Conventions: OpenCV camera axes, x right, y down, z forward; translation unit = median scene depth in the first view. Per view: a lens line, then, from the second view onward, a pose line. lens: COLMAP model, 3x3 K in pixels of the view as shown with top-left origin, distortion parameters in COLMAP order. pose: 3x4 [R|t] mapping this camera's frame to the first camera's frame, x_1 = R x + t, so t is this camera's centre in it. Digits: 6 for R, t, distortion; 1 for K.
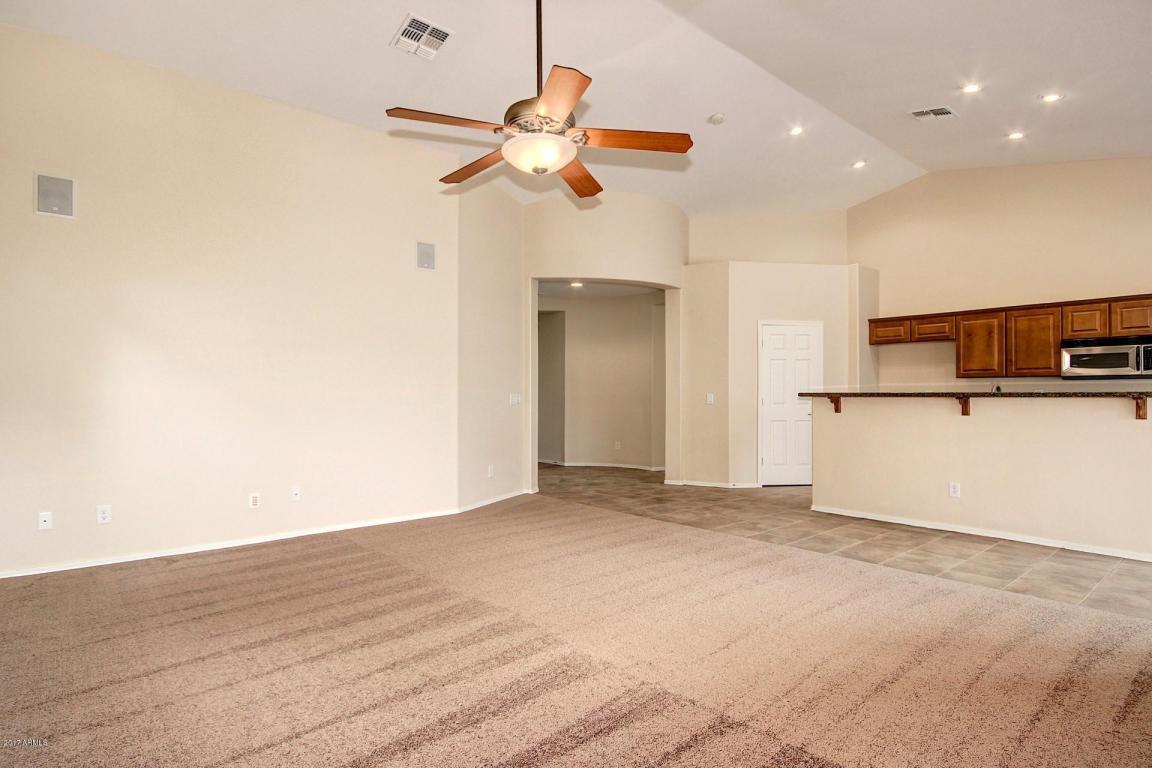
lens RADIAL K [[591.5, 0, 570.8], [0, 591.5, 390.1], [0, 0, 1]] dist [0.007156, -0.005576]
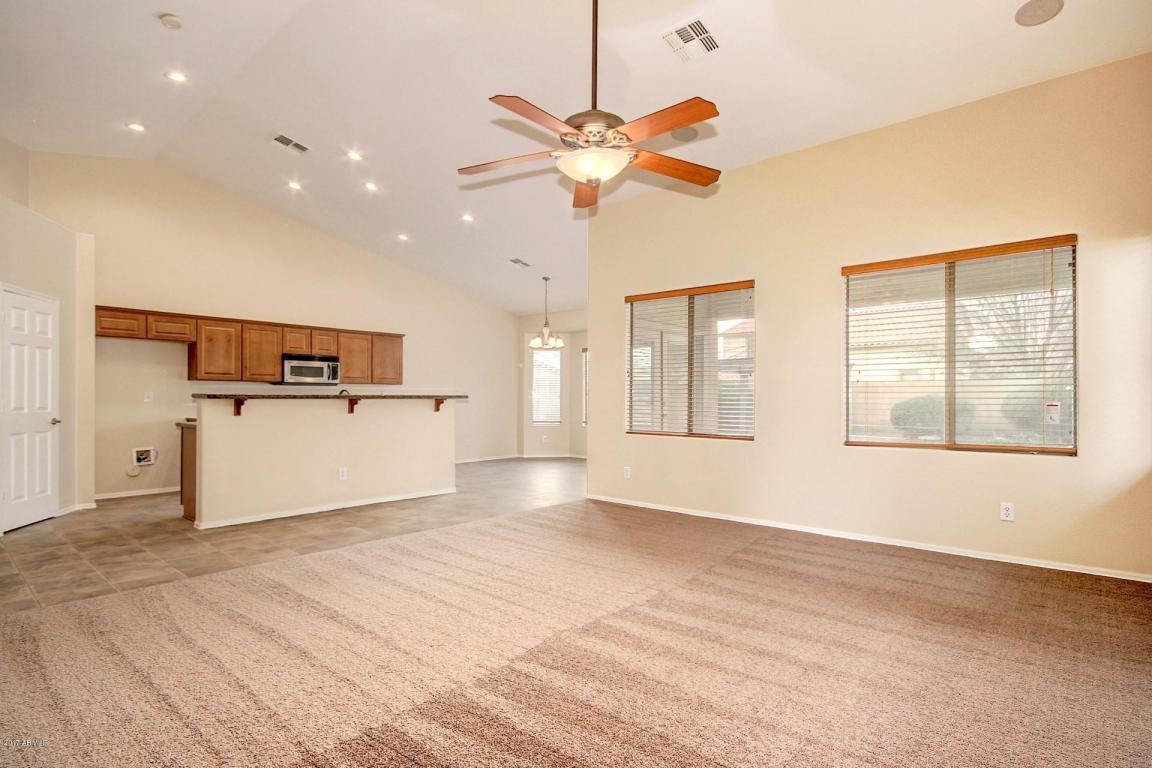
lens RADIAL K [[591.5, 0, 577.6], [0, 591.5, 393.6], [0, 0, 1]] dist [0.007156, -0.005576]
pose [[-0.140300, 0.005671, 0.990093, -0.513571], [-0.008342, 0.999941, -0.006910, 0.004396], [-0.990074, -0.009229, -0.140245, 0.559904]]
